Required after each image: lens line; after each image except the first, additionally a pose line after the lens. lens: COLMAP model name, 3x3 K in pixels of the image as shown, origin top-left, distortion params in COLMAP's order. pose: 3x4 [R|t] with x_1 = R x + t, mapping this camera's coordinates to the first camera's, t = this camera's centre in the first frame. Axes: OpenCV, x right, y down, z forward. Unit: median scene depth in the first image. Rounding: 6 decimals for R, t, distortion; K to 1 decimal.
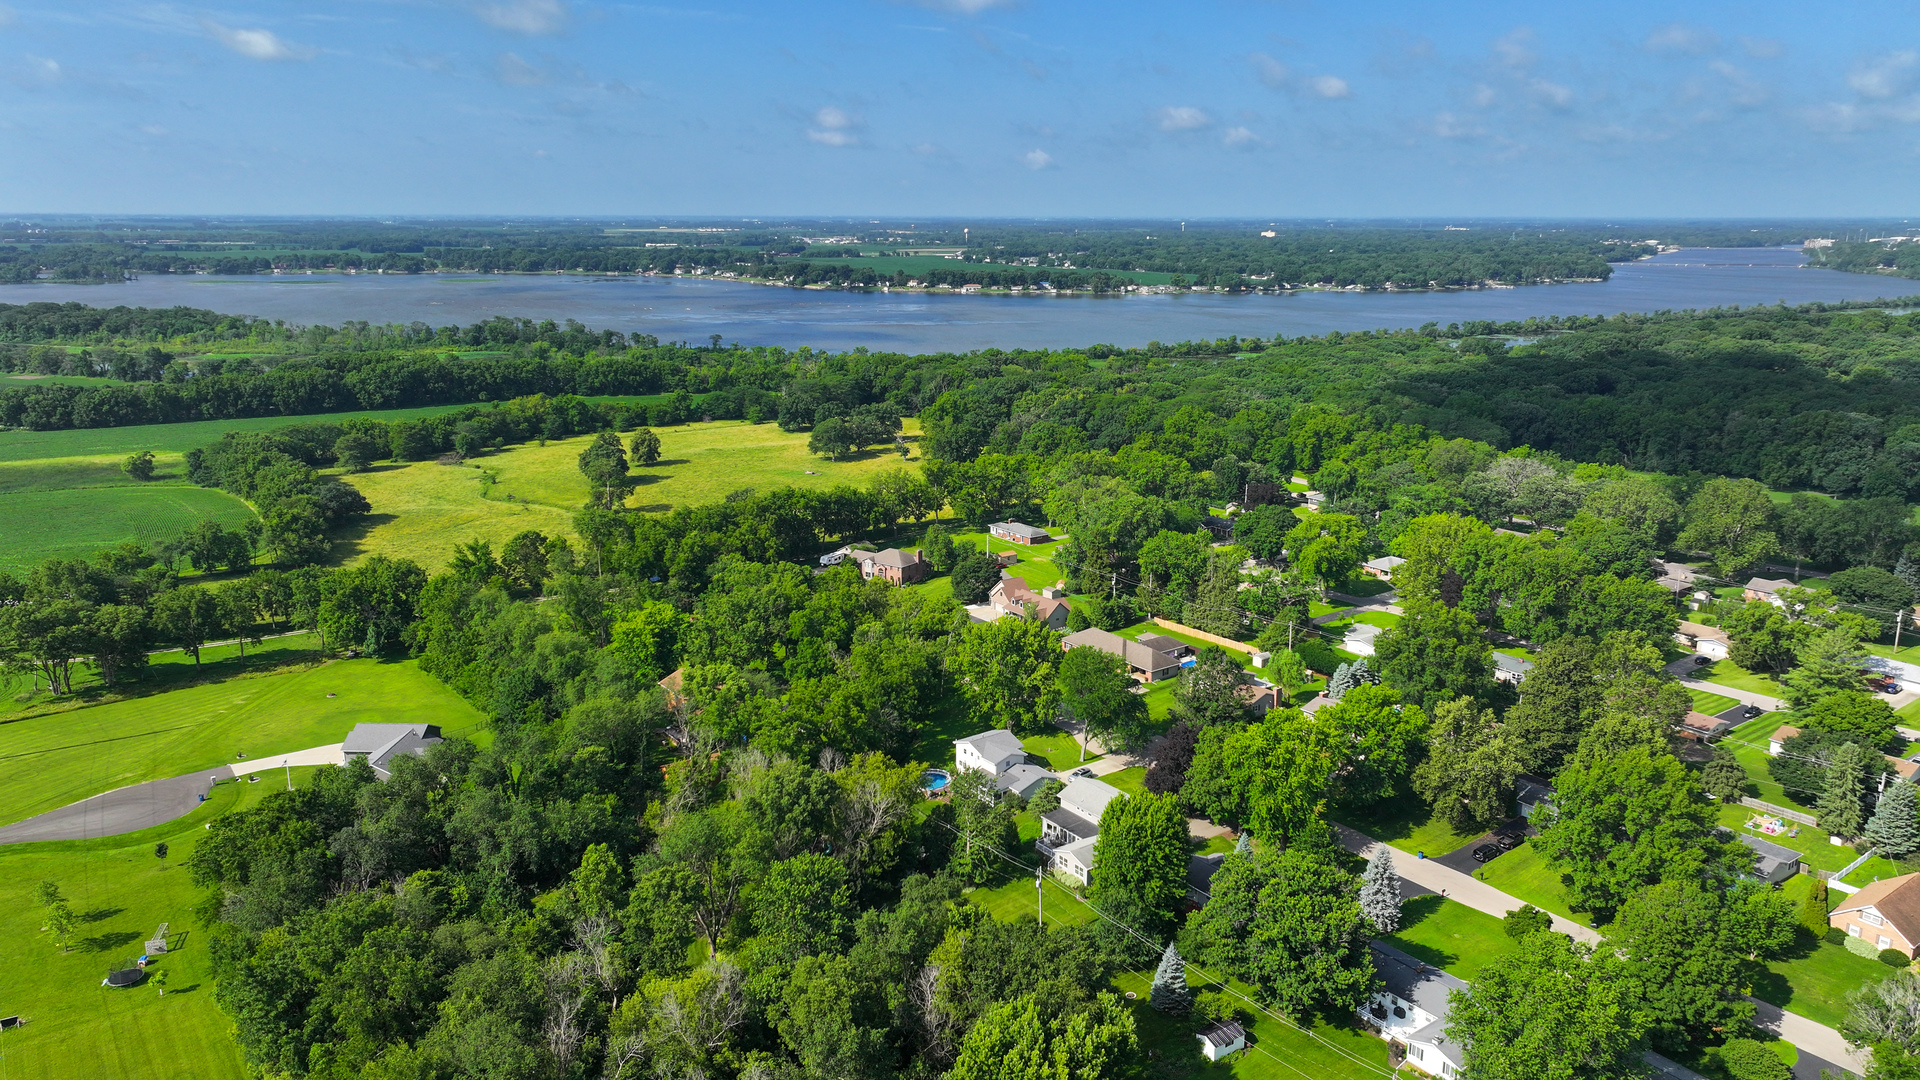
lens RADIAL K [[1352.8, 0, 959.1], [0, 1352.8, 541.2], [0, 0, 1]] dist [0.005659, 0.013503]
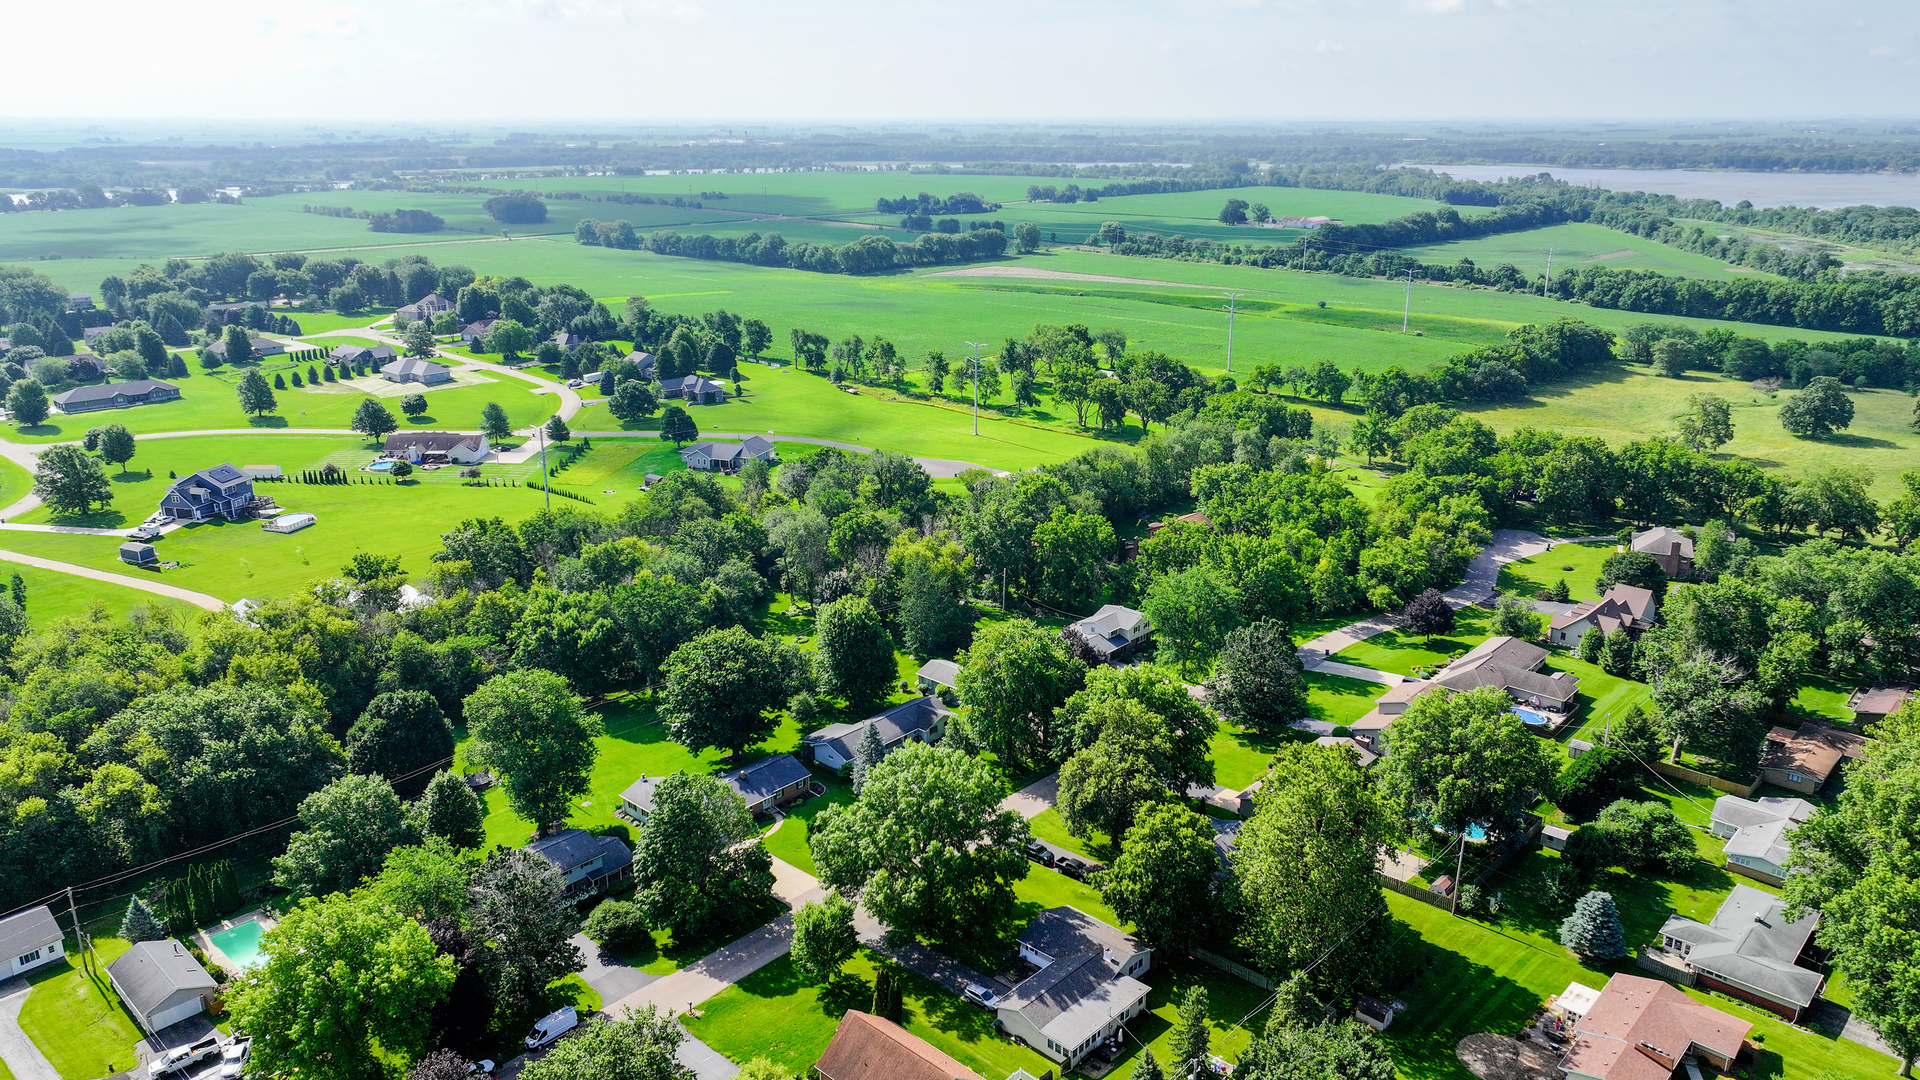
lens RADIAL K [[1352.8, 0, 960.8], [0, 1352.8, 531.9], [0, 0, 1]] dist [0.005659, 0.013503]
pose [[0.175252, 0.288076, -0.941435, 0.155667], [-0.232258, 0.941341, 0.244812, -0.023269], [0.956736, 0.175752, 0.231880, 0.097158]]
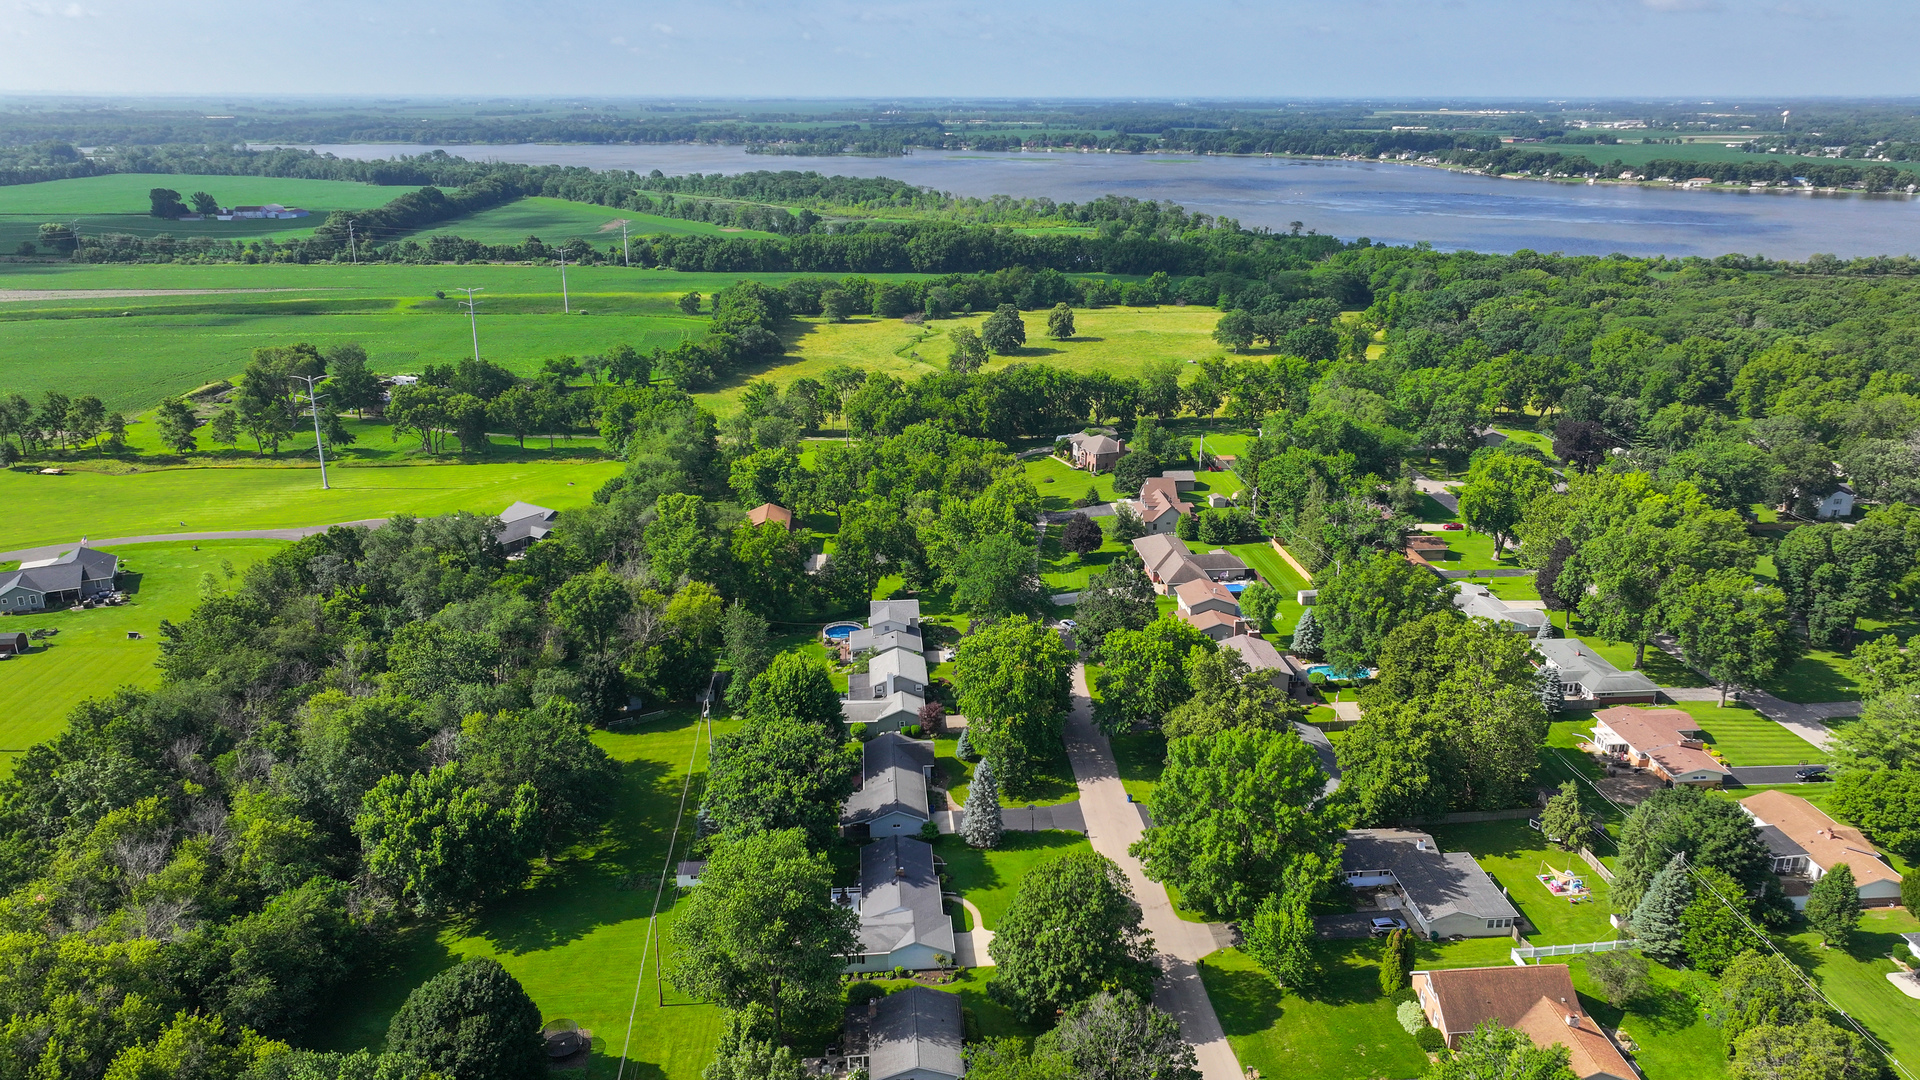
lens RADIAL K [[1352.8, 0, 961.1], [0, 1352.8, 544.0], [0, 0, 1]] dist [0.005659, 0.013503]
pose [[0.844274, 0.168225, -0.508823, 0.092359], [-0.125630, 0.985125, 0.117245, -0.004645], [0.520978, -0.035063, 0.852850, 0.020846]]
